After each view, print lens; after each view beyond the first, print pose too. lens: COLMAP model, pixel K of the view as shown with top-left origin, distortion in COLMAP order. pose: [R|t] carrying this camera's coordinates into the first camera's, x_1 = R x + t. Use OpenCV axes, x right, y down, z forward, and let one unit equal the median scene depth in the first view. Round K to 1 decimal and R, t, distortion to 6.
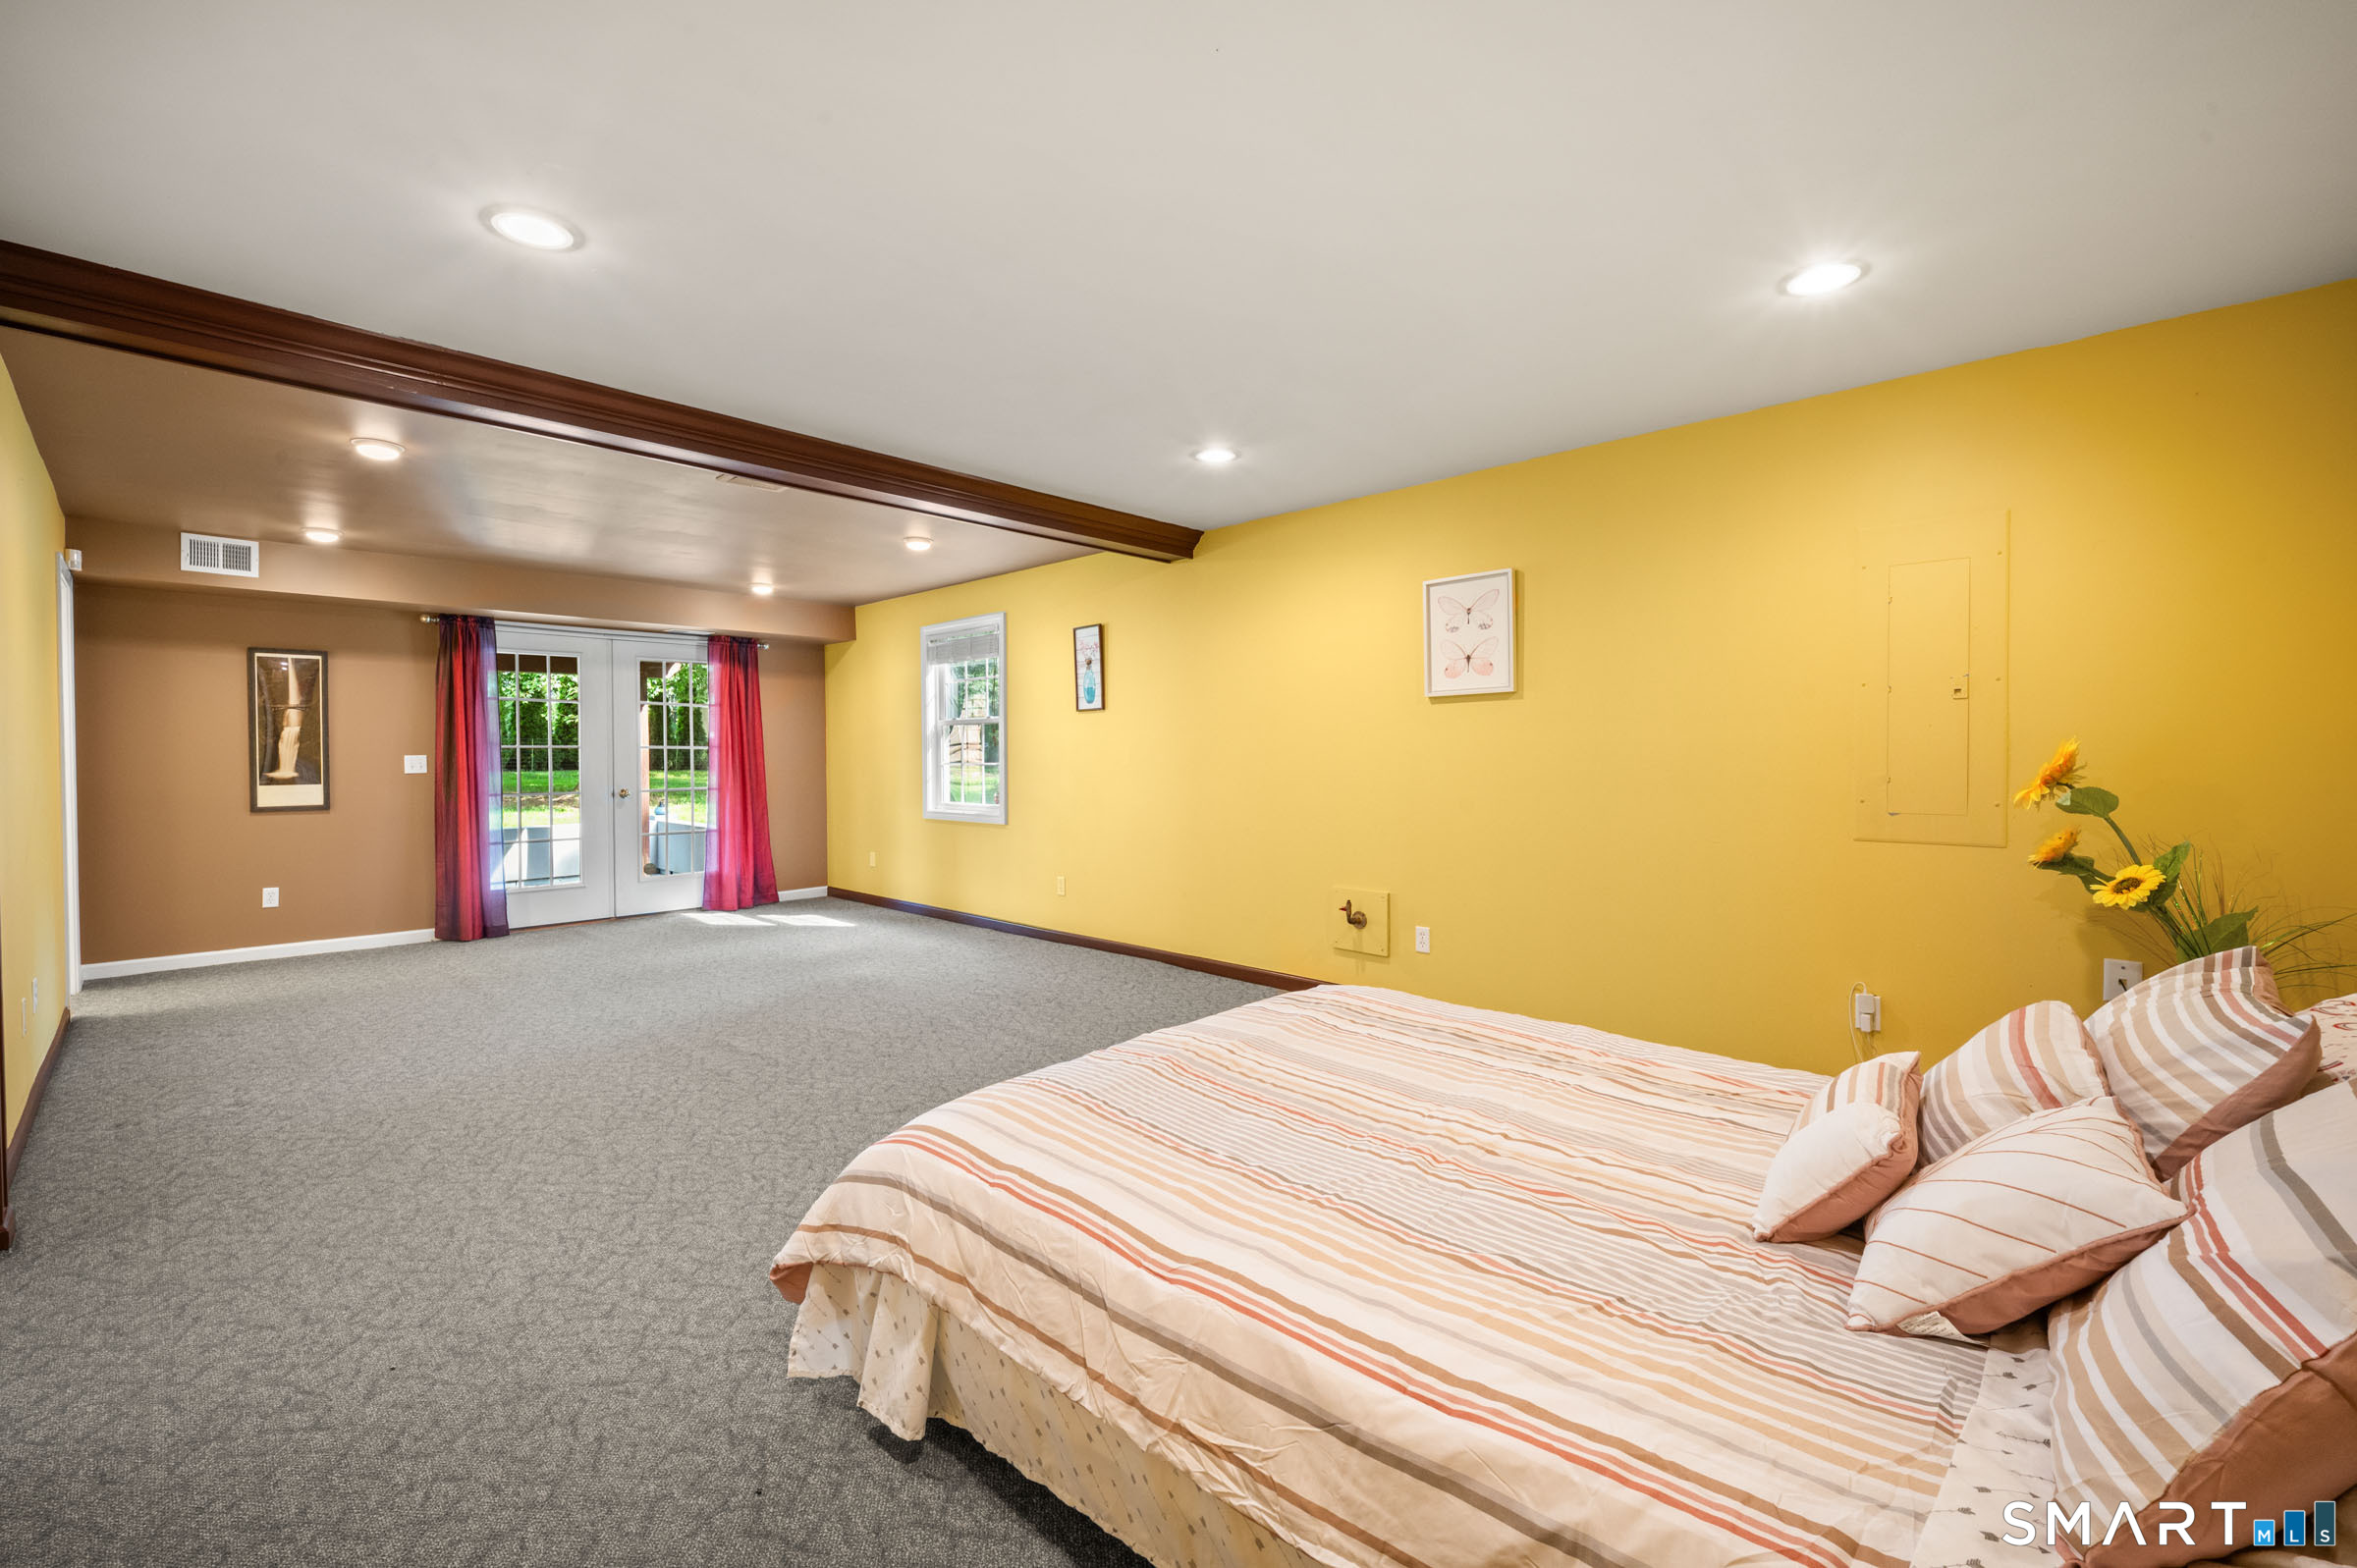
lens RADIAL K [[981.1, 0, 1169.7], [0, 981.1, 754.2], [0, 0, 1]] dist [0.019017, -0.009472]
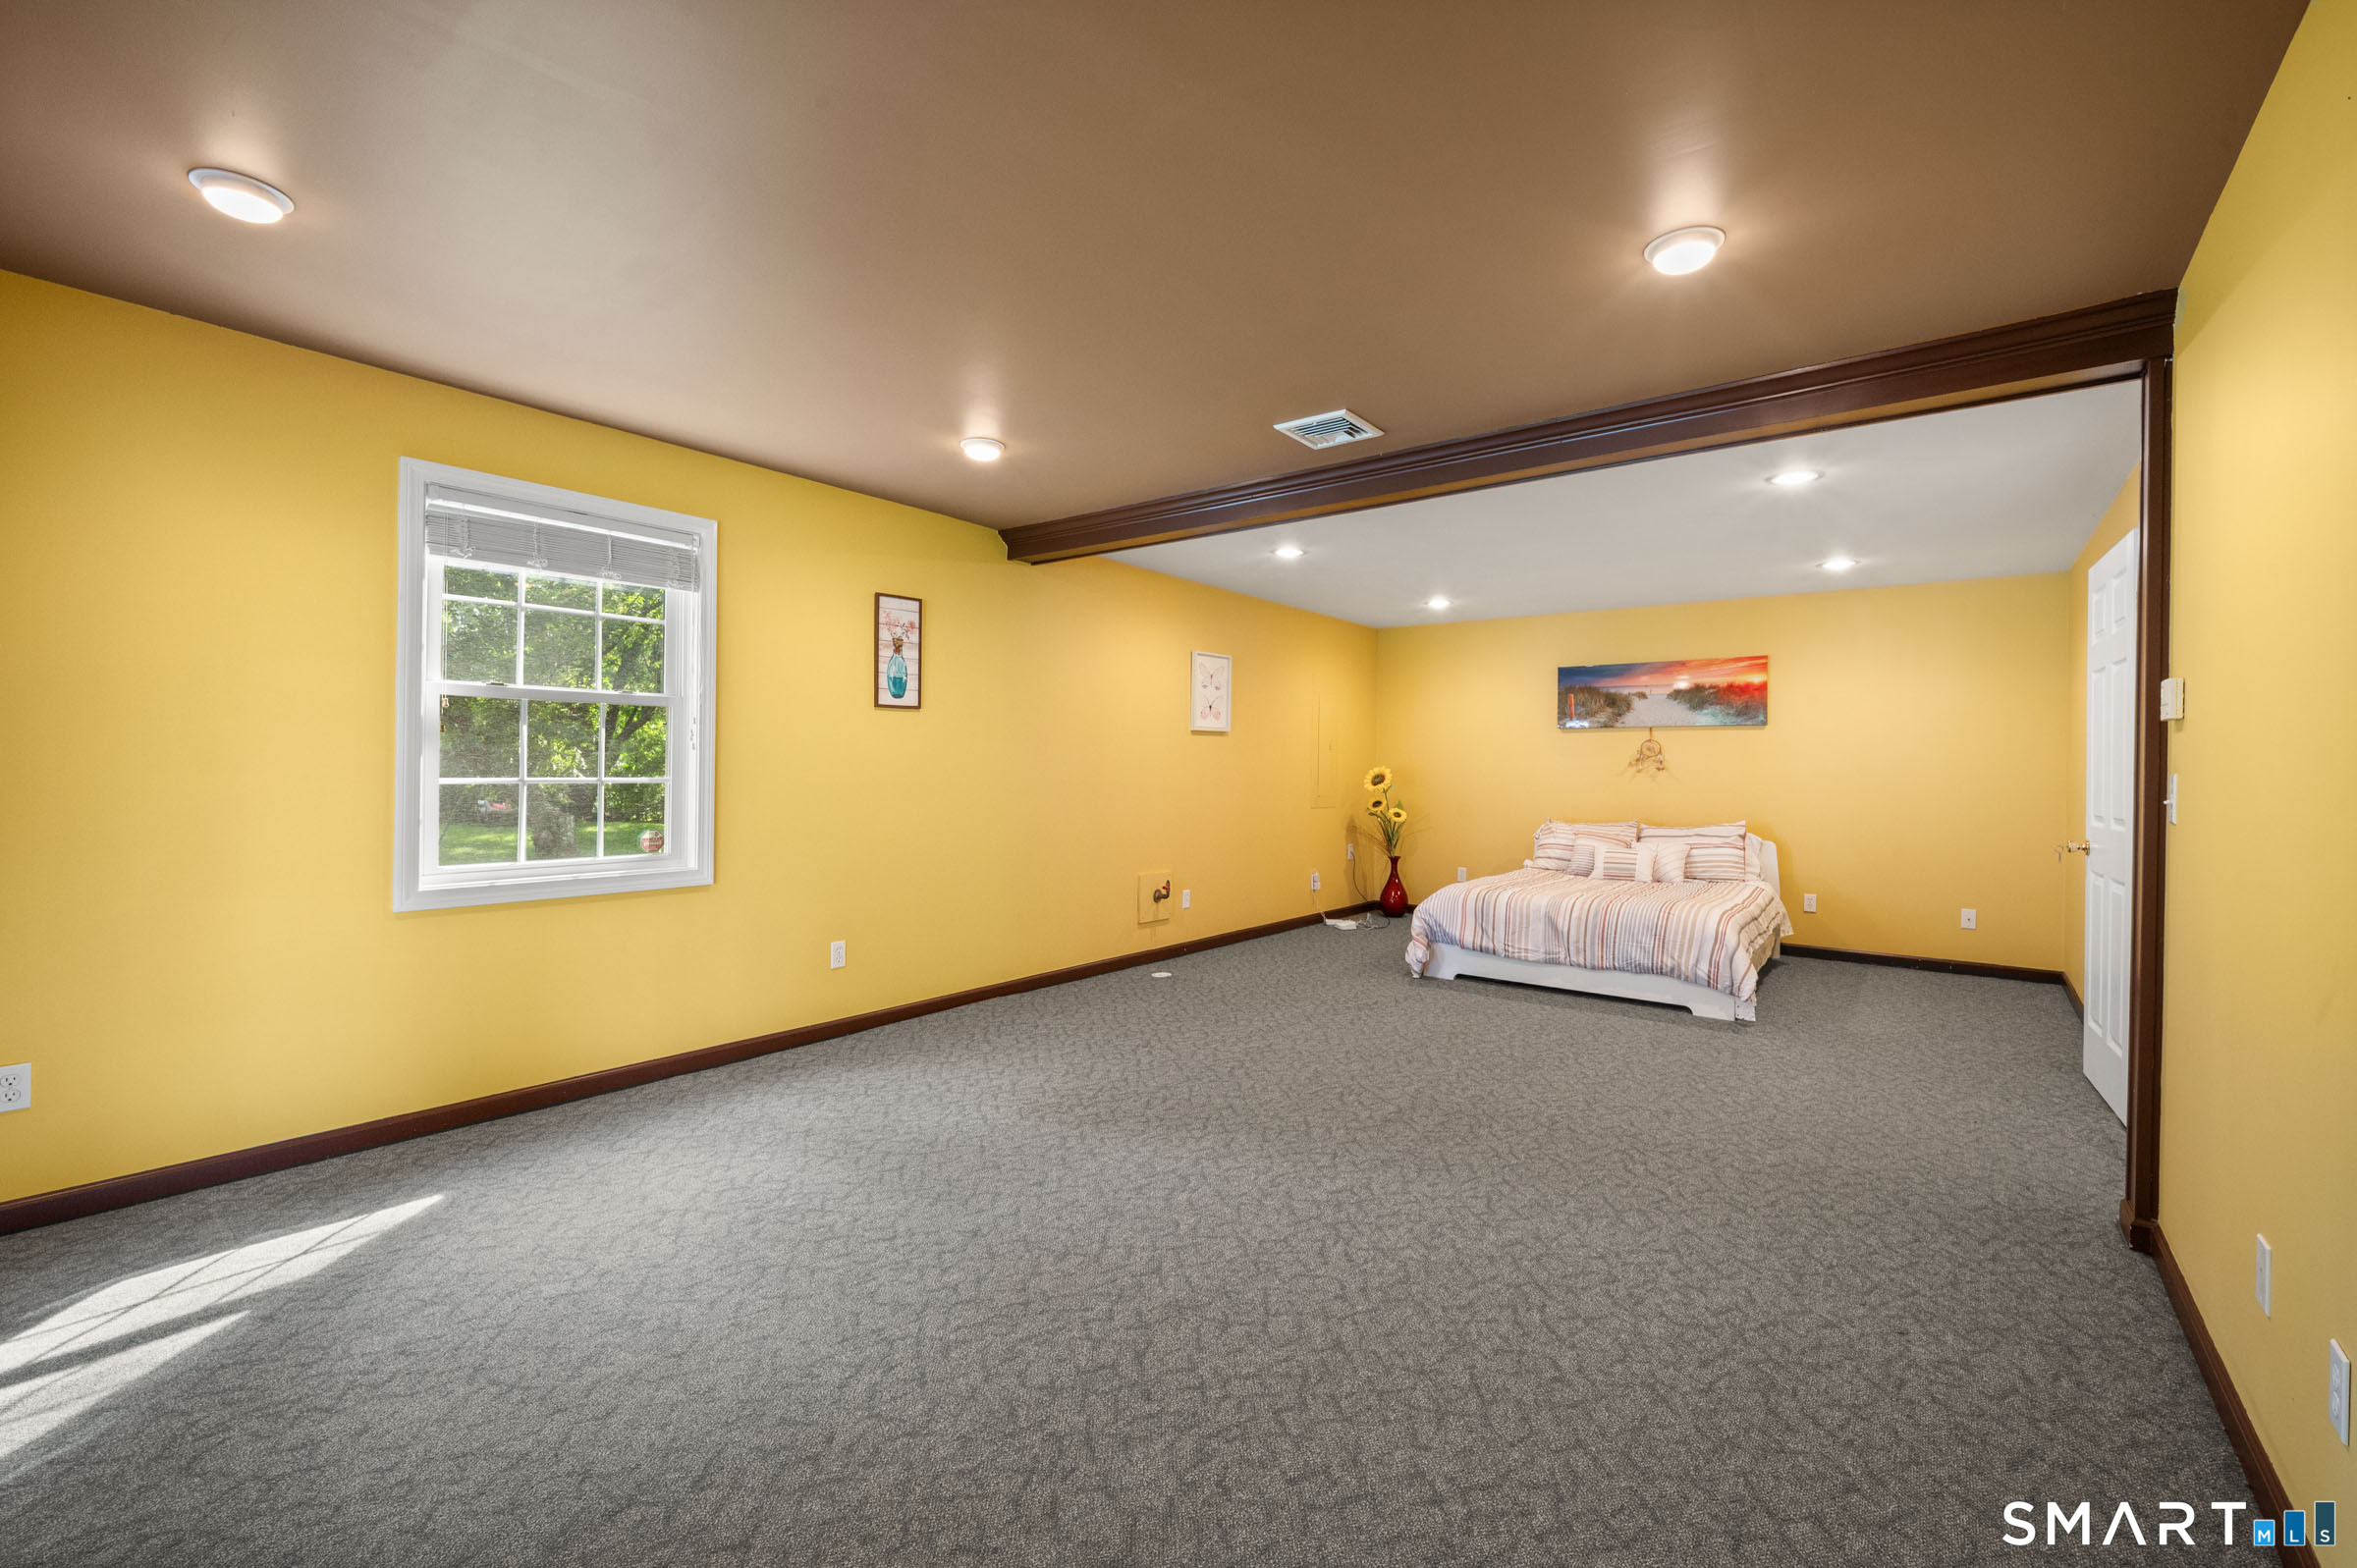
lens RADIAL K [[985.1, 0, 1168.2], [0, 985.1, 756.1], [0, 0, 1]] dist [0.021587, -0.023462]
pose [[-0.110453, 0.016575, 0.993743, -1.169627], [-0.009889, 0.999793, -0.017775, 0.006144], [-0.993832, -0.011790, -0.110266, 1.187113]]
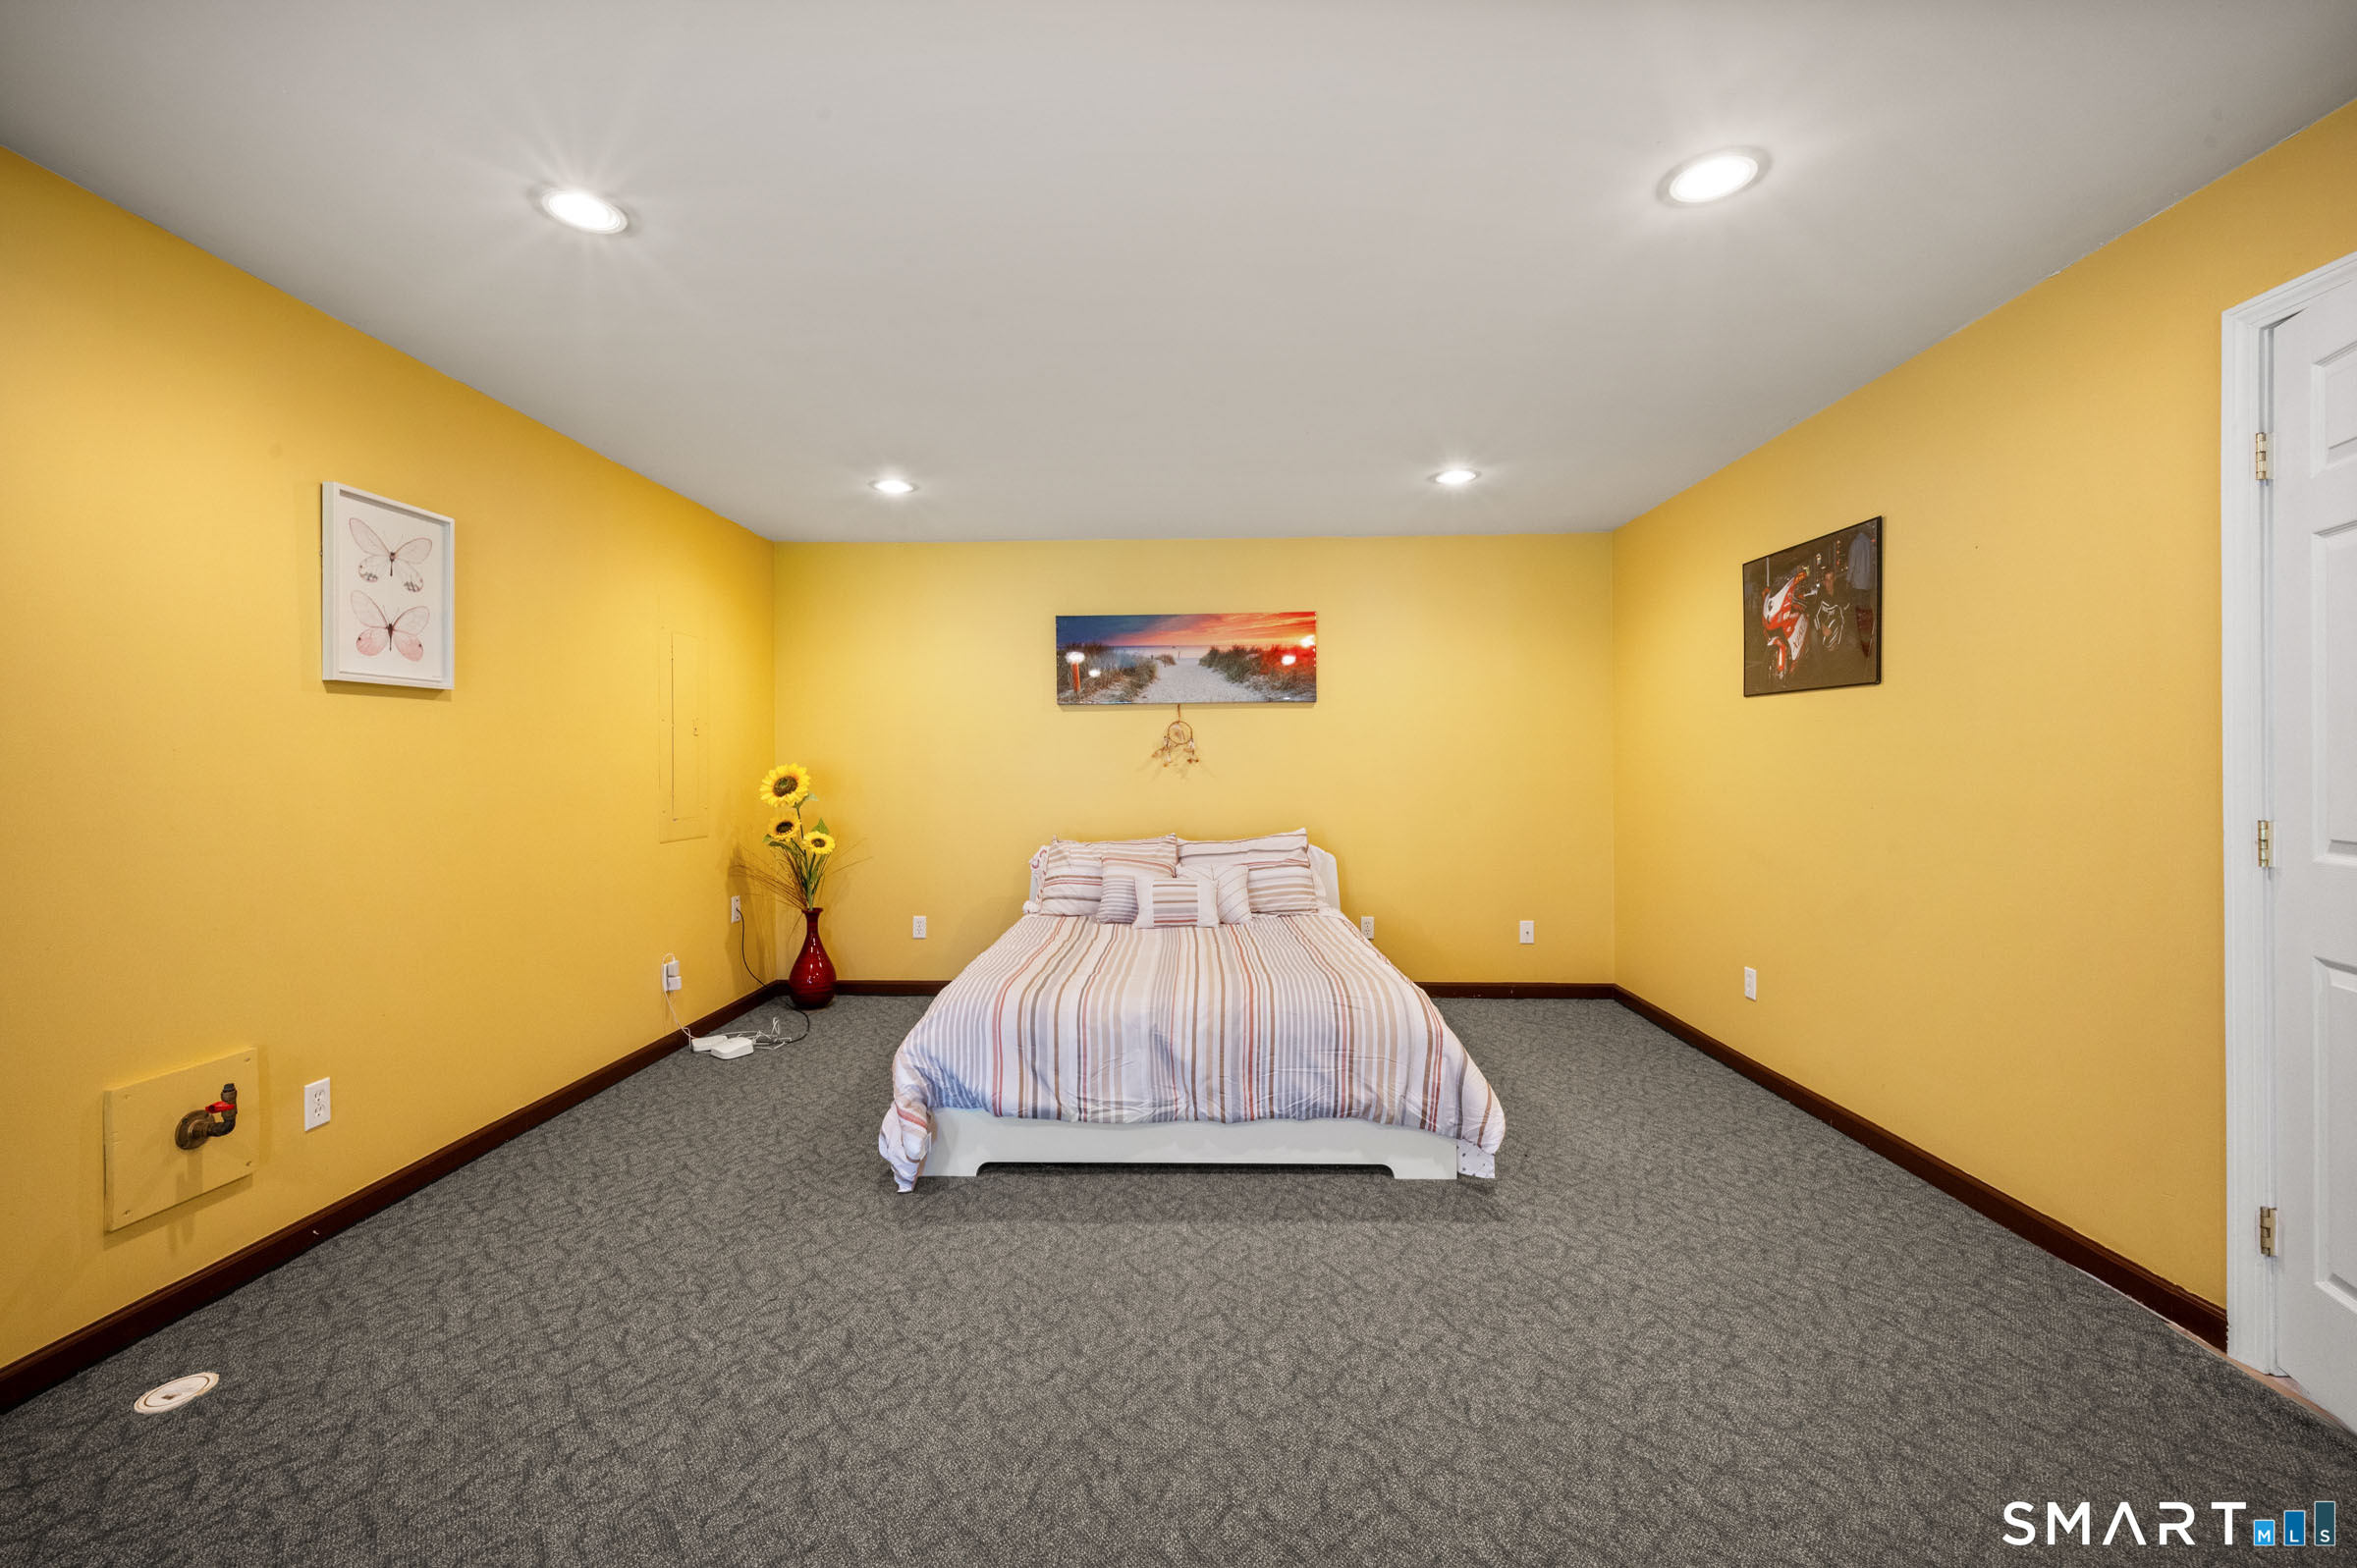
lens RADIAL K [[979.1, 0, 1170.0], [0, 979.1, 770.3], [0, 0, 1]] dist [0.019522, -0.015412]
pose [[-0.670643, 0.008287, 0.741734, -0.498548], [0.012087, 0.999927, -0.000243, 0.001467], [-0.741682, 0.008802, -0.670694, 1.013598]]
